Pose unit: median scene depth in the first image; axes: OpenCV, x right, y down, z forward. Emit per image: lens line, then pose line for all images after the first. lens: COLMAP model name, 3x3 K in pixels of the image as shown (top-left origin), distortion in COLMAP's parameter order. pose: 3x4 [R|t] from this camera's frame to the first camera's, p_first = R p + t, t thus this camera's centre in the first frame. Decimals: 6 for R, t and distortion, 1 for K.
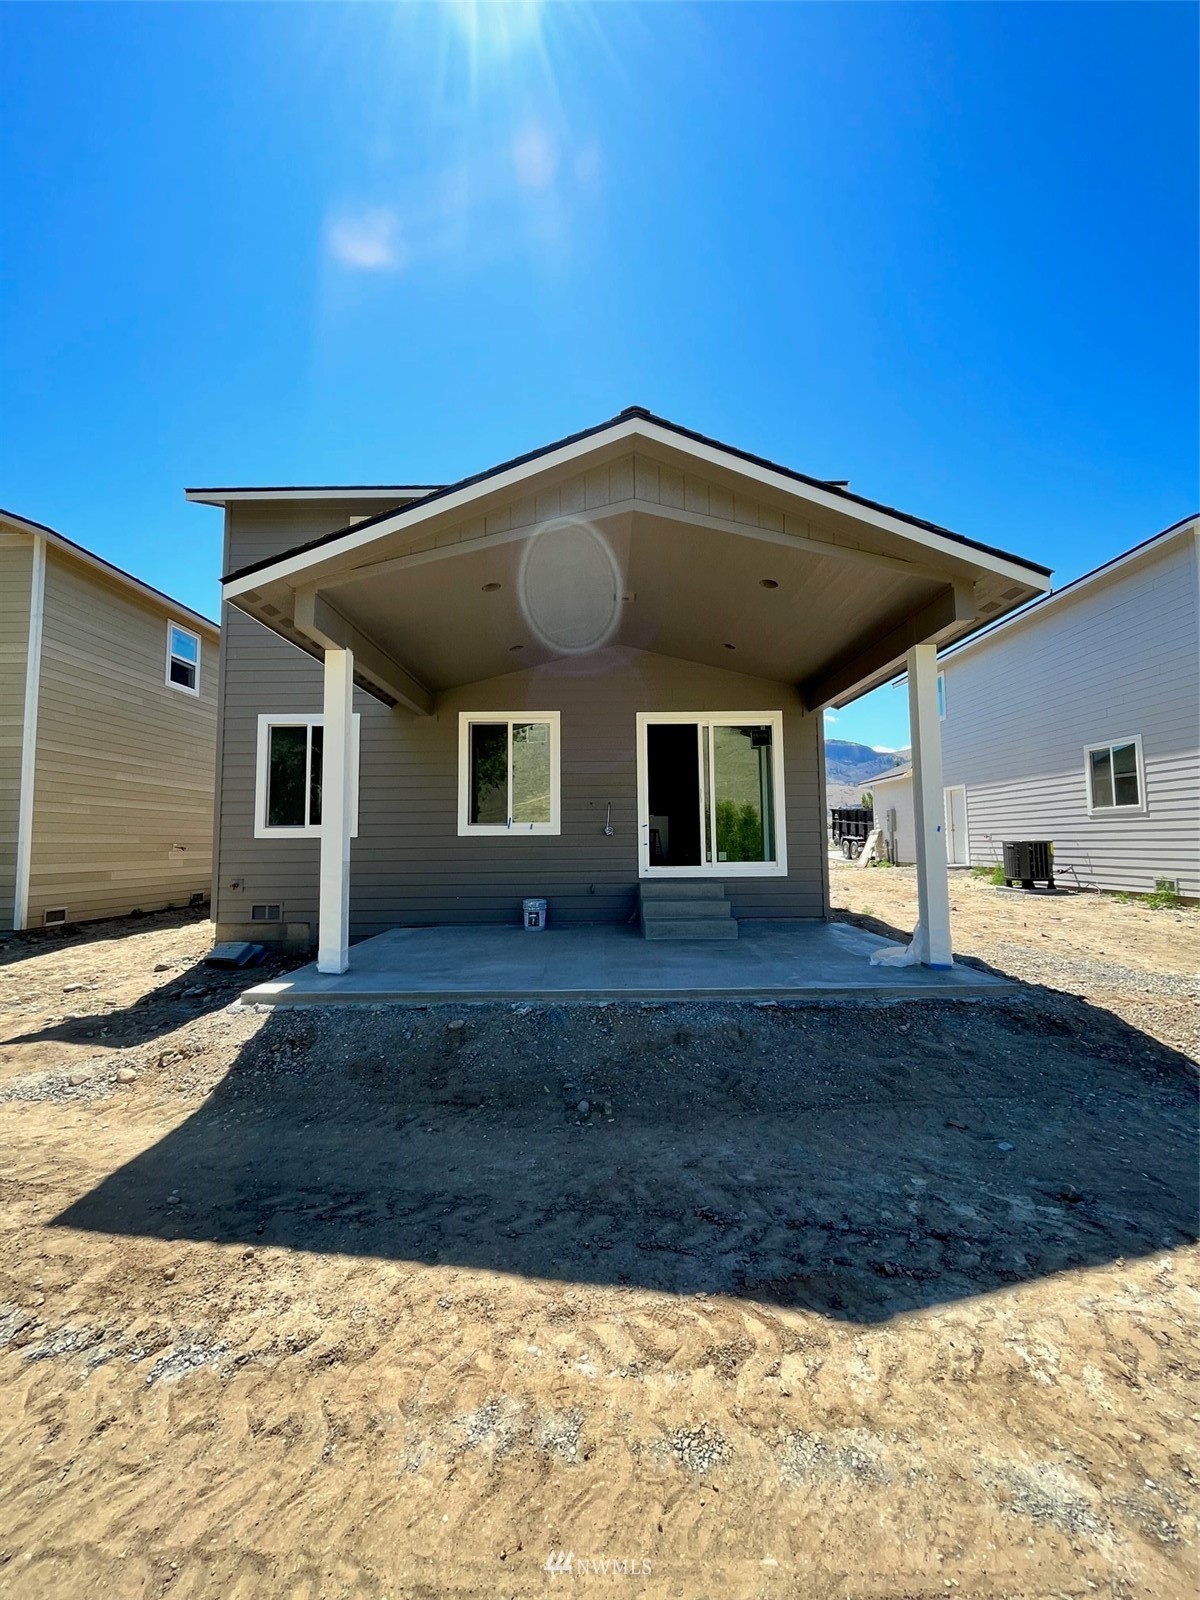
lens RADIAL K [[645.0, 0, 605.8], [0, 645.0, 796.3], [0, 0, 1]] dist [-0.003105, -0.000294]
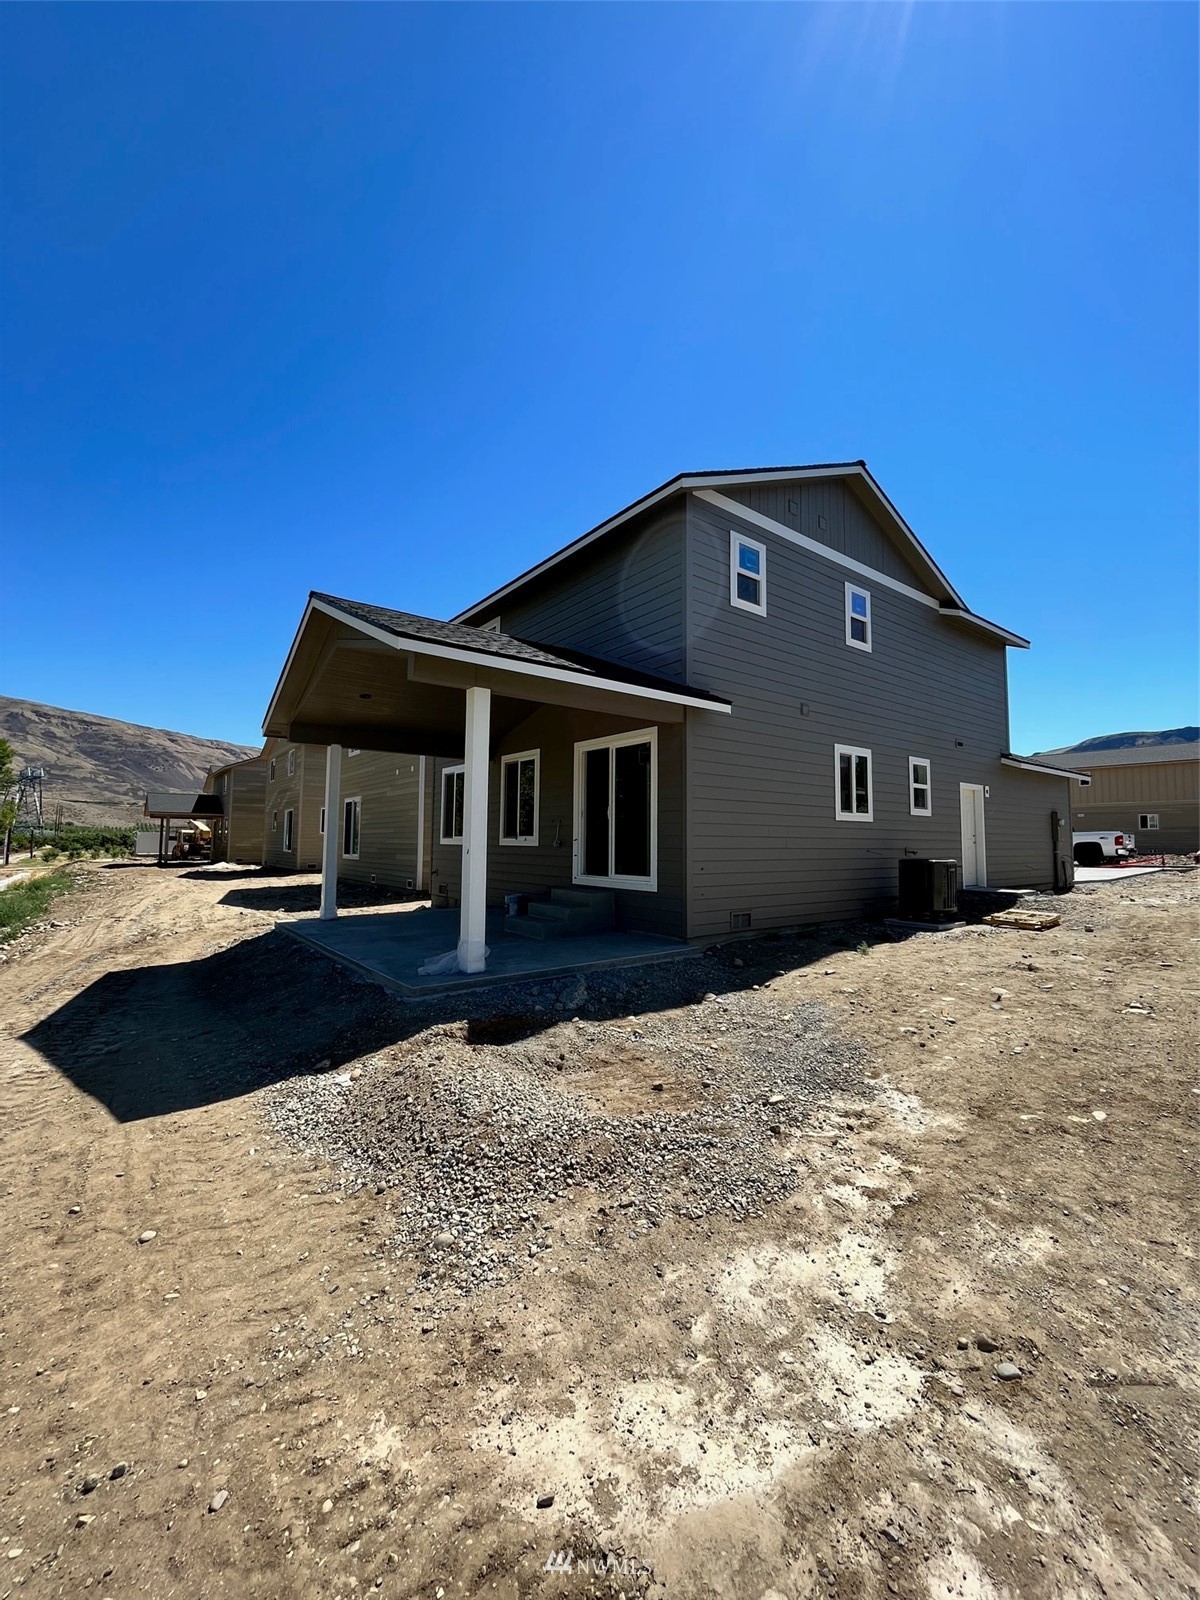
lens RADIAL K [[645.0, 0, 605.8], [0, 645.0, 796.3], [0, 0, 1]] dist [-0.003105, -0.000294]
pose [[0.607128, -0.041297, -0.793530, 1.023241], [0.043047, 0.998891, -0.019049, -0.007934], [0.793437, -0.022594, 0.608233, 0.334510]]
